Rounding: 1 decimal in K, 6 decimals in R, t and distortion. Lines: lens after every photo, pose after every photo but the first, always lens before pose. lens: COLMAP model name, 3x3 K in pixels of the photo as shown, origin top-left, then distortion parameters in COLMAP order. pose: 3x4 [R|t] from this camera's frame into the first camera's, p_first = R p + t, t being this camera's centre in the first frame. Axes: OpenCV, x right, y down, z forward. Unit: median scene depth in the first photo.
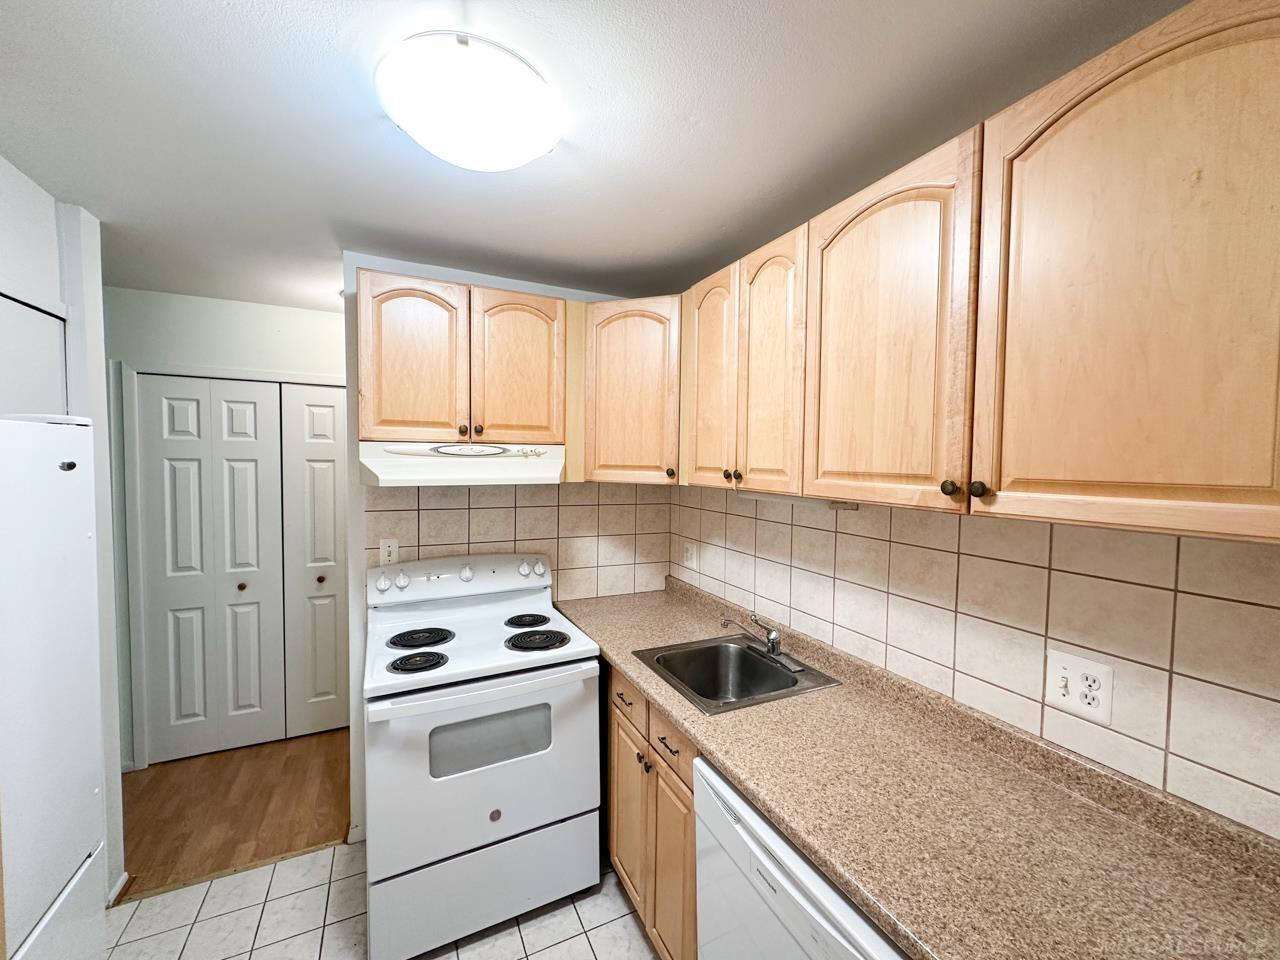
lens RADIAL K [[508.7, 0, 640.6], [0, 508.7, 480.7], [0, 0, 1]] dist [-0.000863, 0.000148]
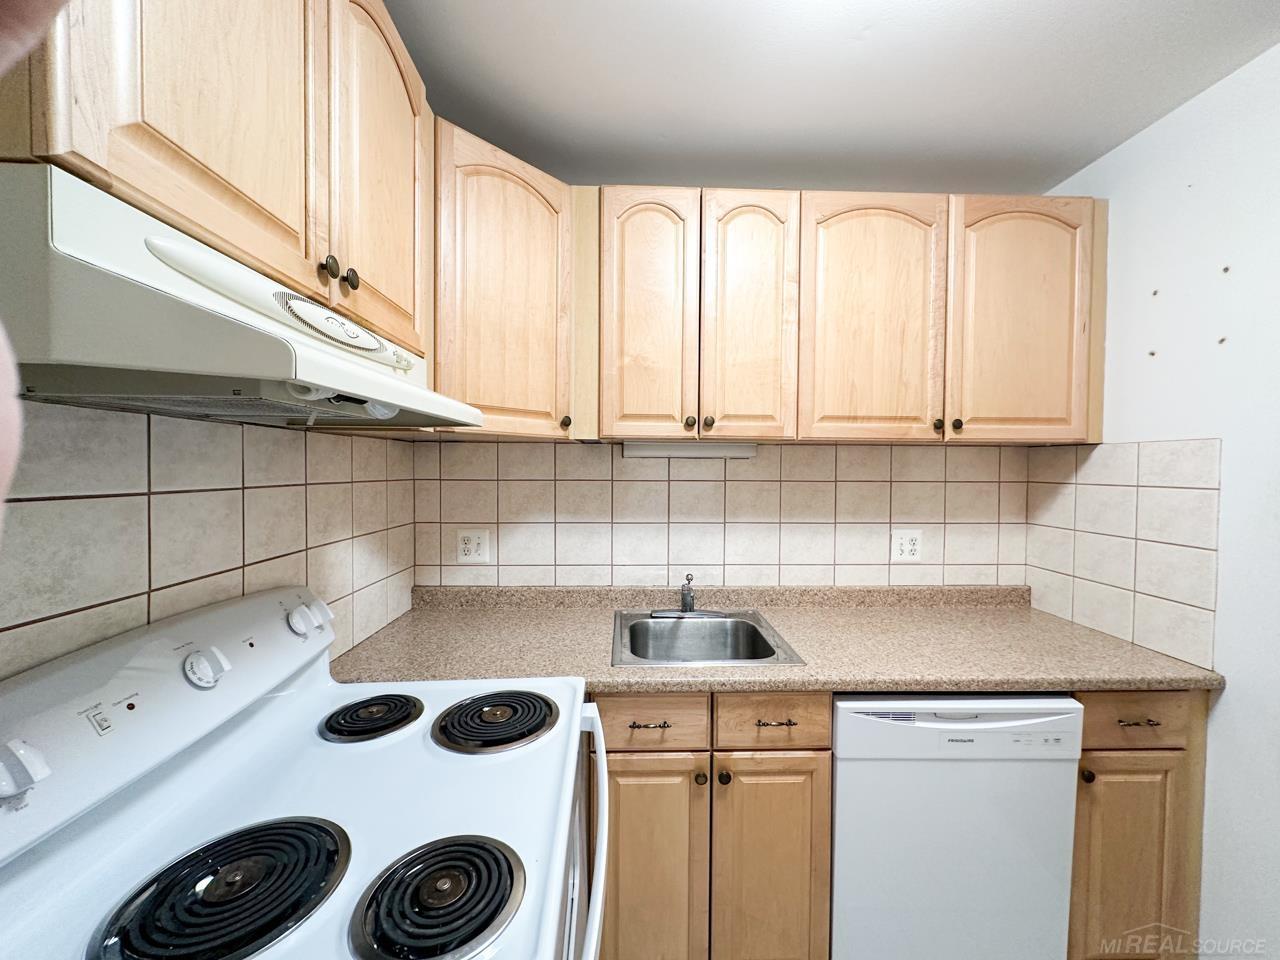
lens RADIAL K [[508.7, 0, 638.9], [0, 508.7, 480.7], [0, 0, 1]] dist [-0.000863, 0.000148]
pose [[0.406381, -0.036797, 0.912962, -0.625696], [0.038886, 0.998980, 0.022955, 0.061489], [-0.912876, 0.026173, 0.407398, 0.651556]]
